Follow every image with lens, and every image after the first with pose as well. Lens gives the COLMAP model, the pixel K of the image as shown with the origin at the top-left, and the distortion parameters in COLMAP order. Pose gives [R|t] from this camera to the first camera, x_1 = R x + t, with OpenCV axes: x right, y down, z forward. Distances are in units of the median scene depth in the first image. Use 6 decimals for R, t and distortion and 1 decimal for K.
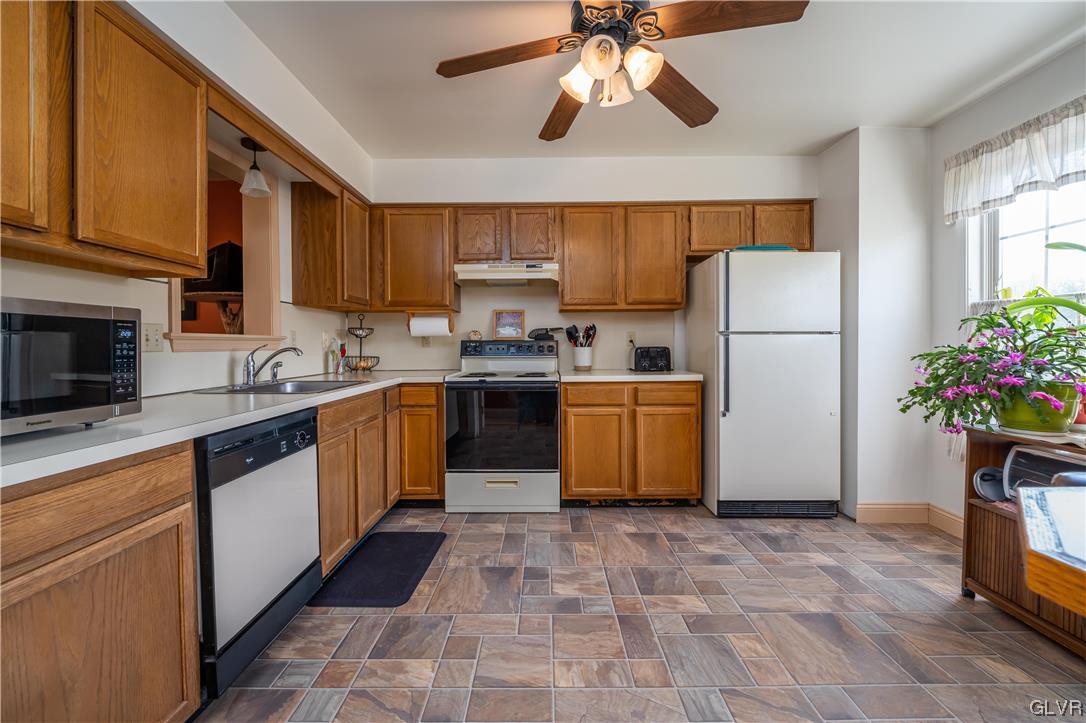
lens RADIAL K [[449.7, 0, 539.2], [0, 449.7, 345.9], [0, 0, 1]] dist [-0.002123, -0.004408]
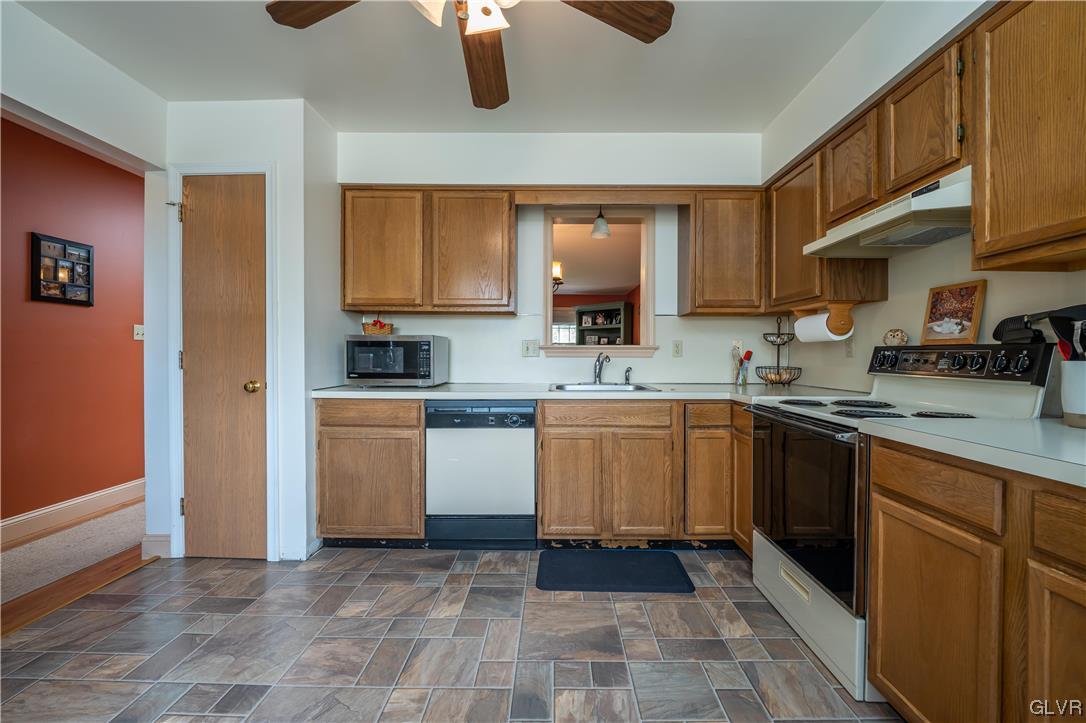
lens RADIAL K [[448.7, 0, 548.4], [0, 448.7, 358.4], [0, 0, 1]] dist [-0.001070, -0.000159]
pose [[0.003210, 0.011592, -0.999928, 0.701827], [-0.005748, 0.999917, 0.011574, -0.001396], [0.999978, 0.005711, 0.003277, 0.902533]]
